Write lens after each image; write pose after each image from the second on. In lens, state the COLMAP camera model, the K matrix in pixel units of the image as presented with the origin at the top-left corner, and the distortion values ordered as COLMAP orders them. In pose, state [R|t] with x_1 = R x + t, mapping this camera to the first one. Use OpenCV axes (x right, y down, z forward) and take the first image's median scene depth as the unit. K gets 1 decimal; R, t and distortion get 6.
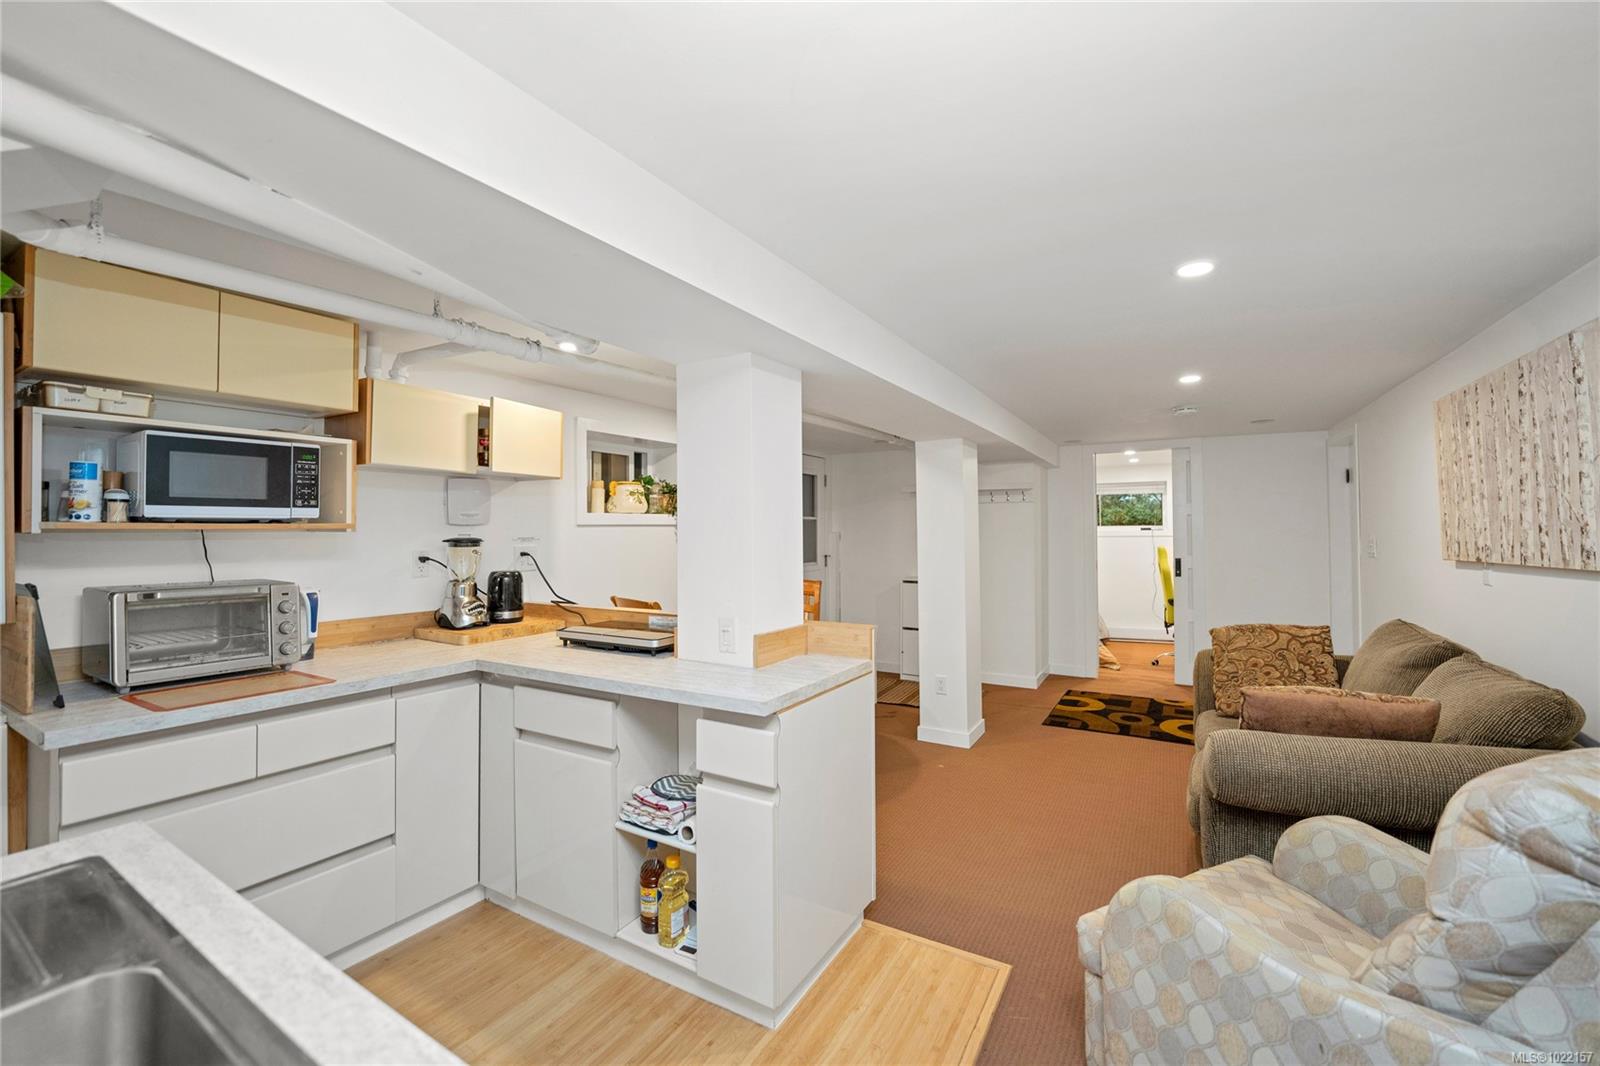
lens RADIAL K [[648.4, 0, 800.8], [0, 648.4, 527.8], [0, 0, 1]] dist [-0.001682, -0.000124]
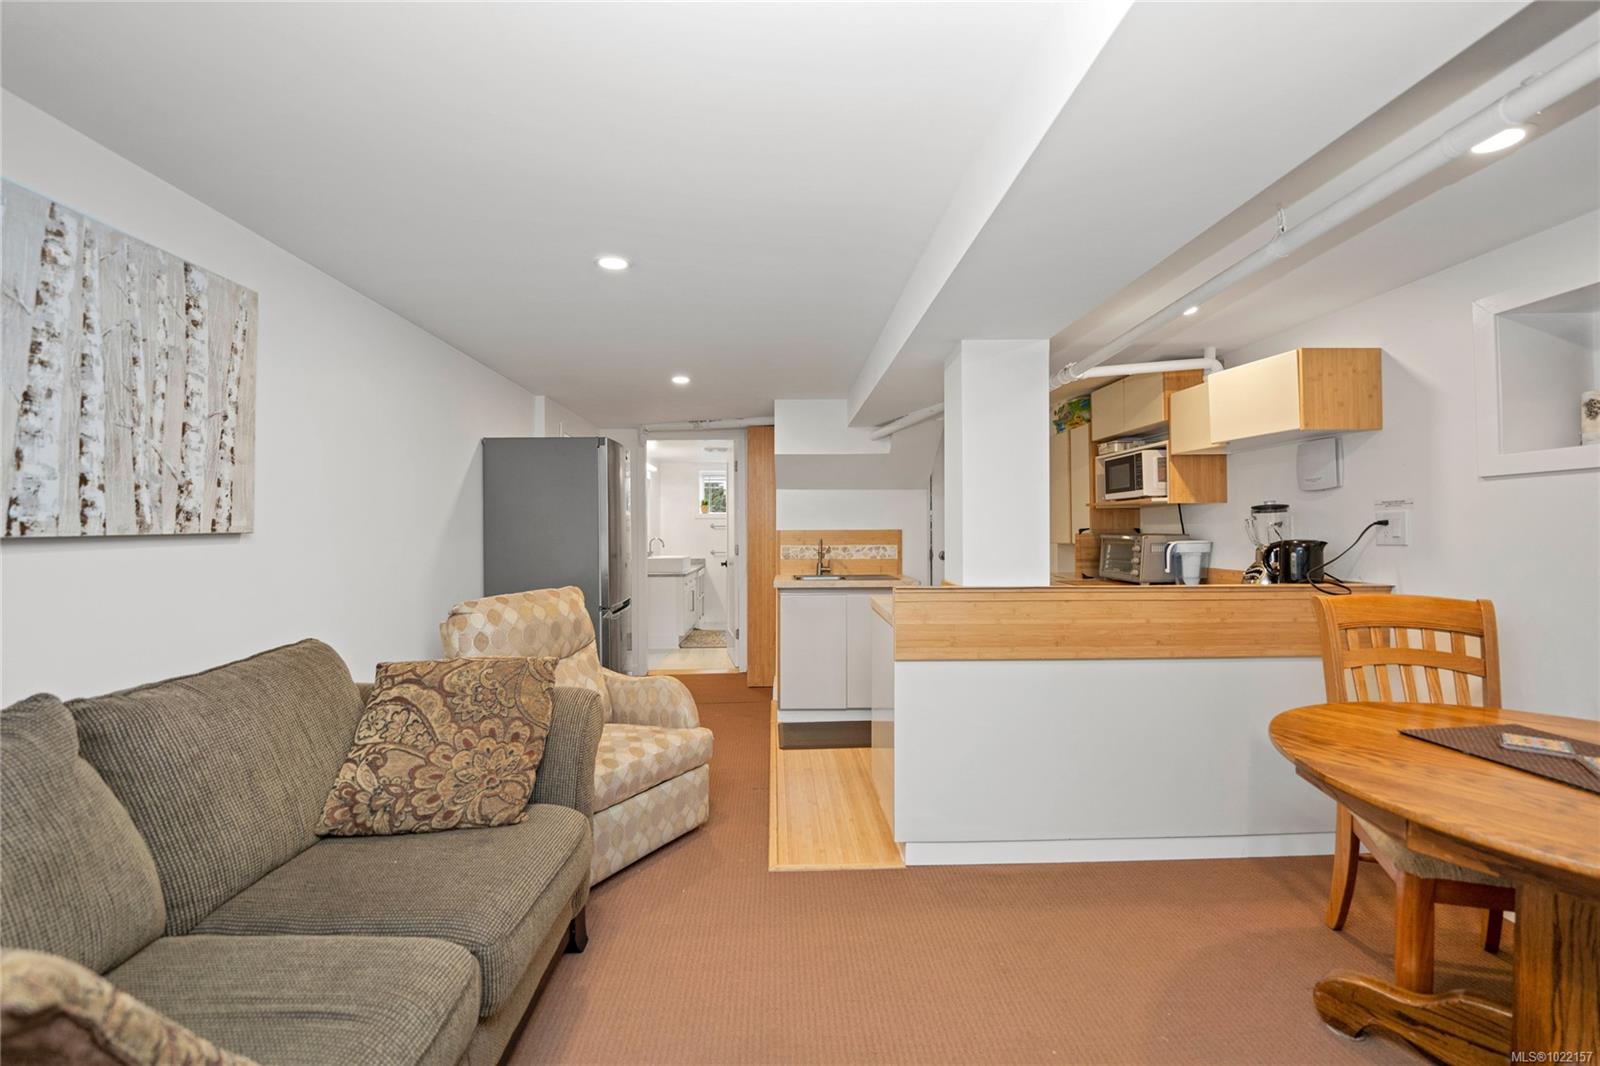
lens RADIAL K [[648.4, 0, 801.5], [0, 648.4, 529.5], [0, 0, 1]] dist [-0.001682, -0.000124]
pose [[-0.847138, 0.010099, -0.531278, 0.921157], [0.013855, 0.999899, -0.003085, 0.070404], [0.531193, -0.009974, -0.847192, 2.098187]]
